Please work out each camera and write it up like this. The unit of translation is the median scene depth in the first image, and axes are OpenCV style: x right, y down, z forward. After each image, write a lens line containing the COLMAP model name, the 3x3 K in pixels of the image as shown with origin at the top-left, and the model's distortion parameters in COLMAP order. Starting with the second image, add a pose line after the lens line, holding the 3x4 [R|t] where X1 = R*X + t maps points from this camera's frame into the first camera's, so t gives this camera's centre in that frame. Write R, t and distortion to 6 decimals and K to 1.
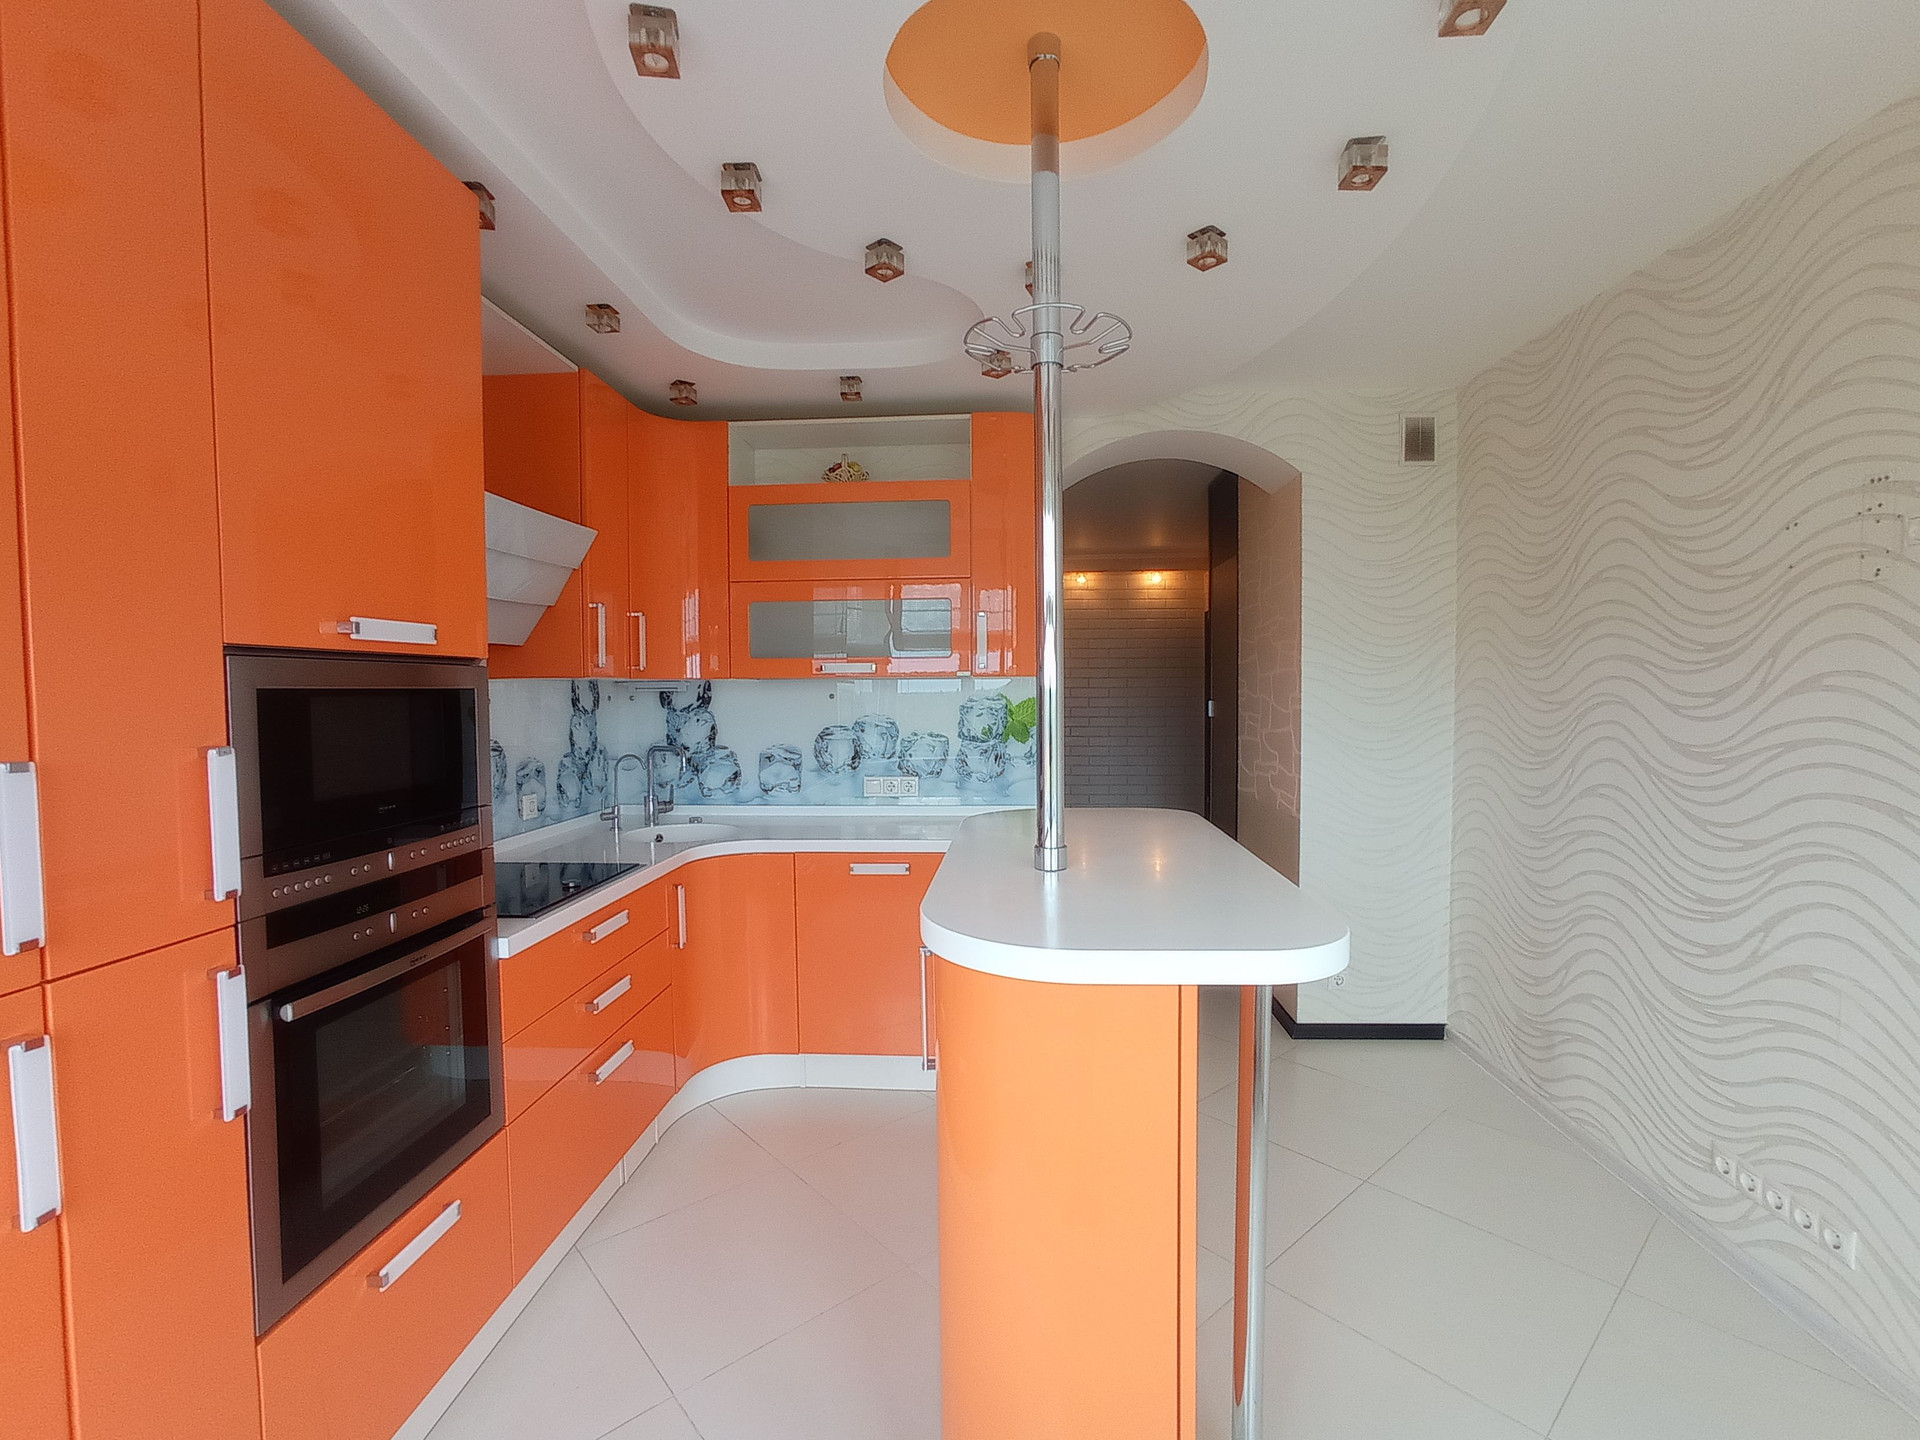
lens RADIAL K [[866.0, 0, 959.6], [0, 866.0, 726.1], [0, 0, 1]] dist [-0.049123, 0.021997]
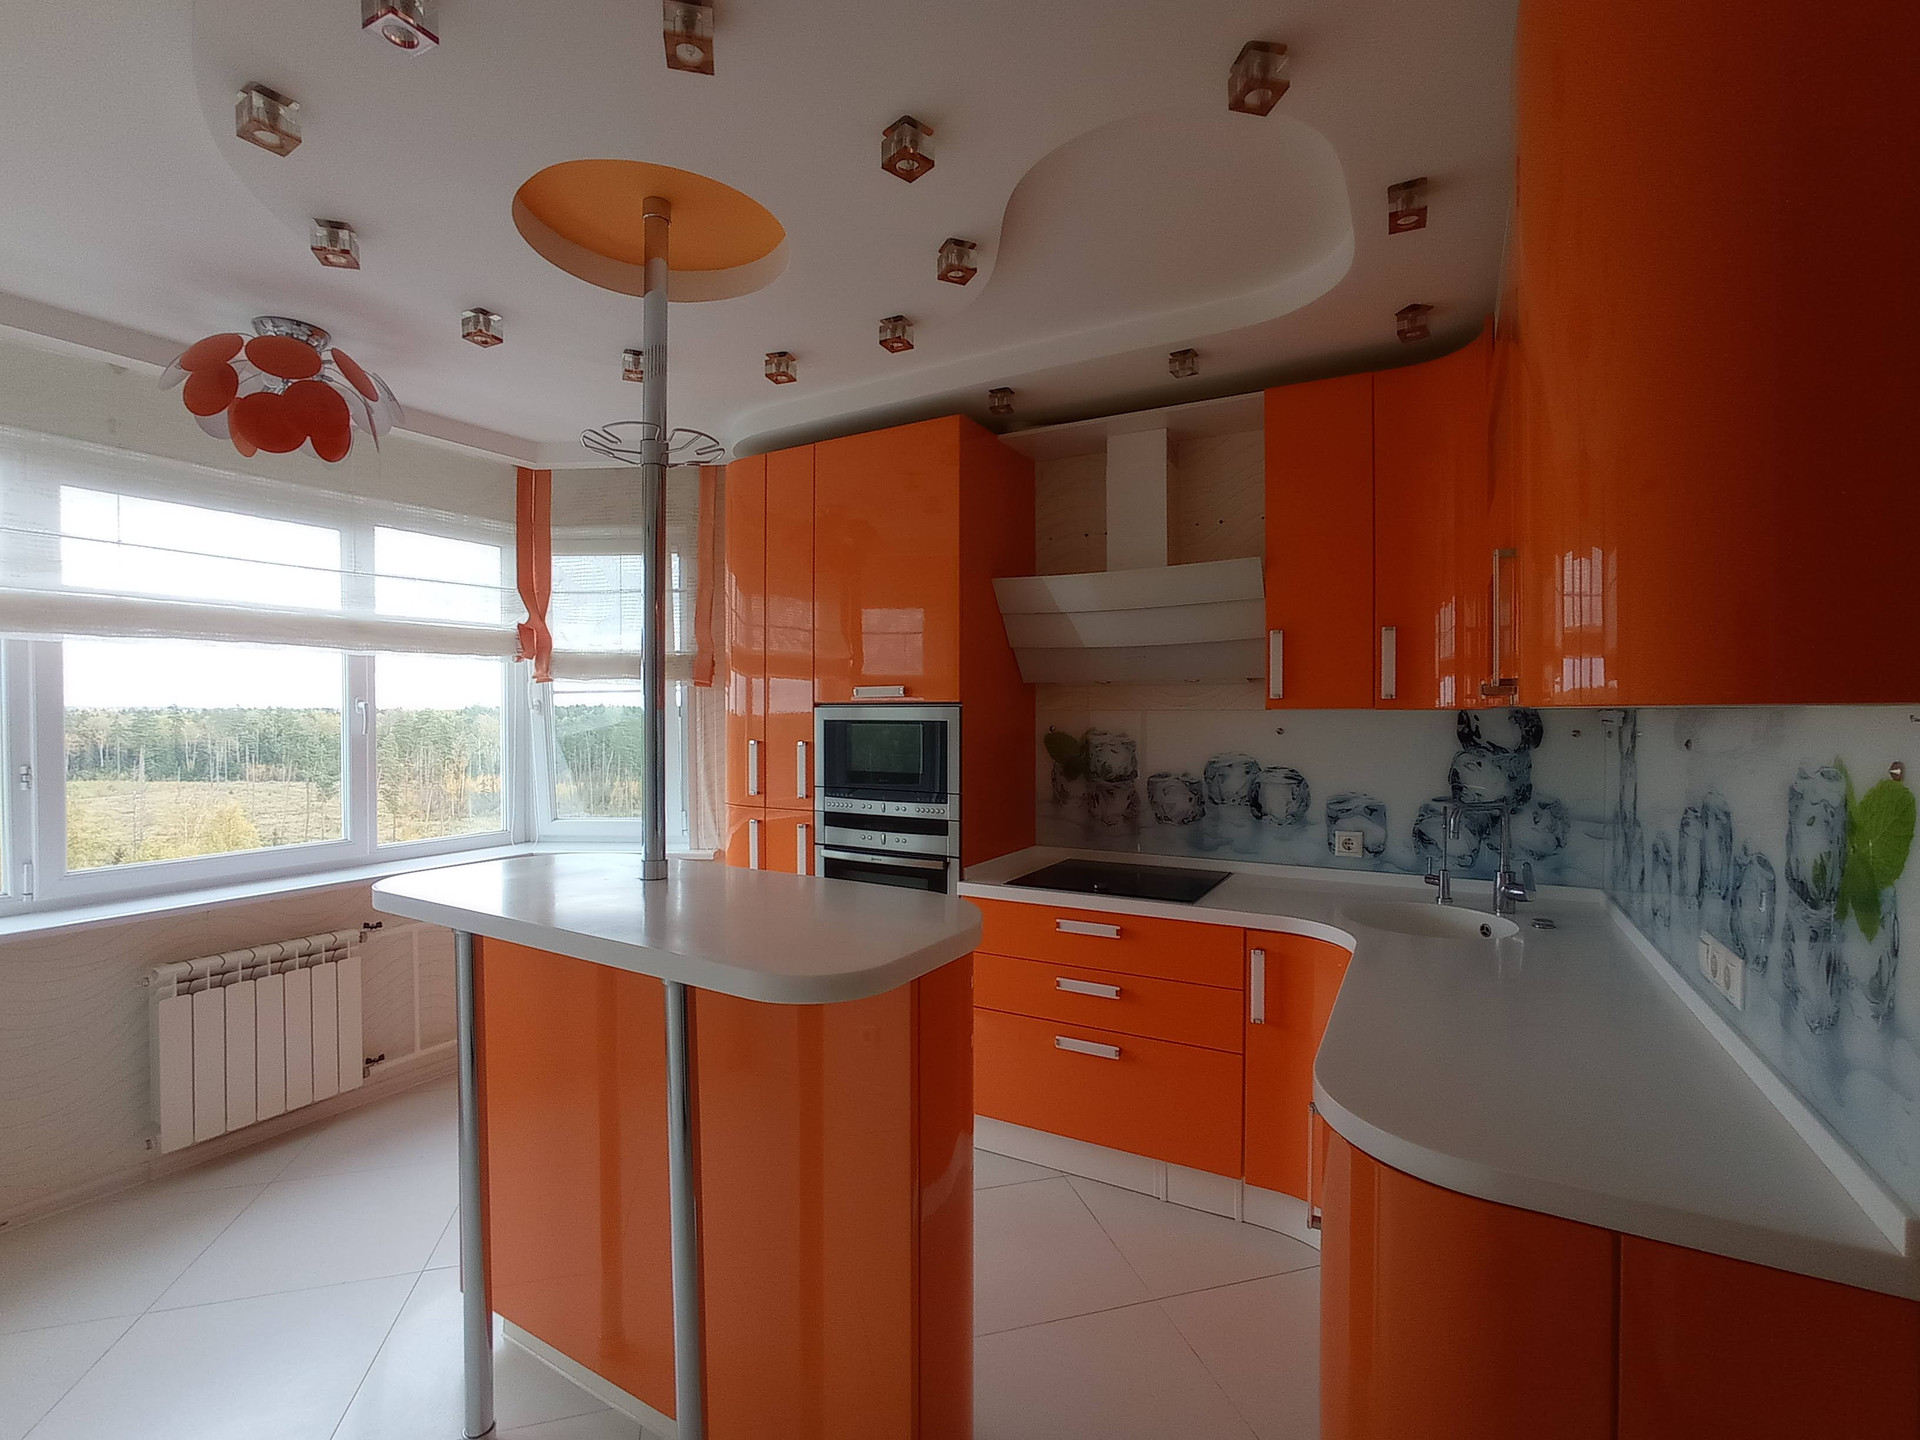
lens RADIAL K [[866.0, 0, 959.6], [0, 866.0, 726.1], [0, 0, 1]] dist [-0.049123, 0.021997]
pose [[-0.444302, 0.022649, -0.895591, 0.498672], [-0.032308, 0.998625, 0.041283, -0.056943], [0.895294, 0.047276, -0.442959, 0.955363]]
